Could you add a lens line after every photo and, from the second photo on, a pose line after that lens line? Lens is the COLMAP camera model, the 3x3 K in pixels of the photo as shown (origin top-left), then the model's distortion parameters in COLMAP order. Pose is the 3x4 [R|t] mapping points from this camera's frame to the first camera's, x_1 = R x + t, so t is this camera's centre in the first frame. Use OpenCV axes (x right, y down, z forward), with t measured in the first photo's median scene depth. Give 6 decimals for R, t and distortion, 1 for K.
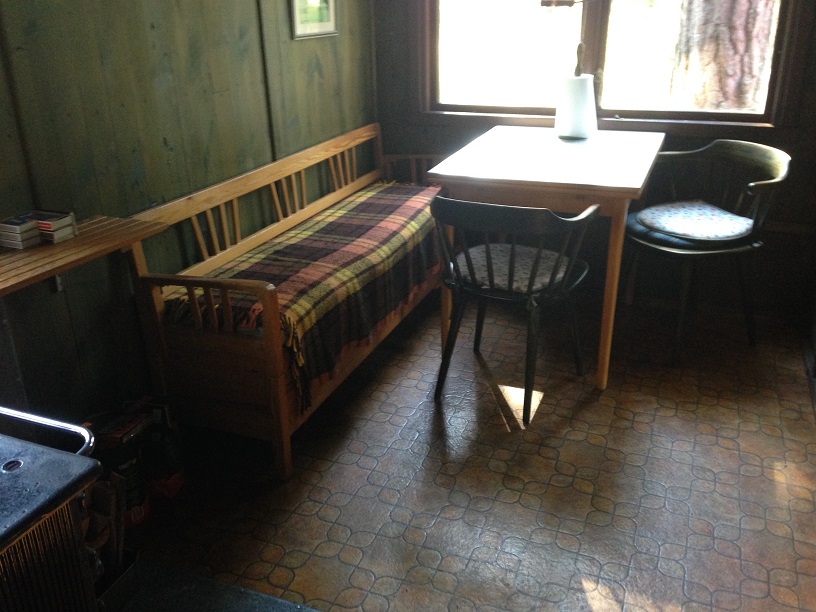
lens RADIAL K [[724.8, 0, 408.0], [0, 724.8, 306.0], [0, 0, 1]] dist [0.122384, -0.005201]
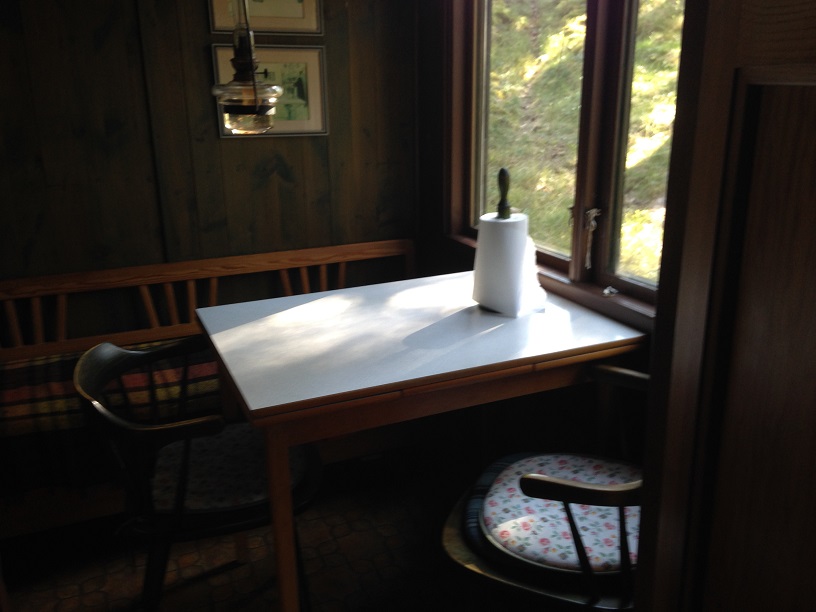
lens RADIAL K [[724.8, 0, 408.0], [0, 724.8, 306.0], [0, 0, 1]] dist [0.122384, -0.005201]
pose [[0.726186, 0.207333, -0.655490, 0.609976], [-0.276170, 0.961107, -0.001955, -0.216586], [0.629591, 0.182447, 0.755201, 0.490270]]
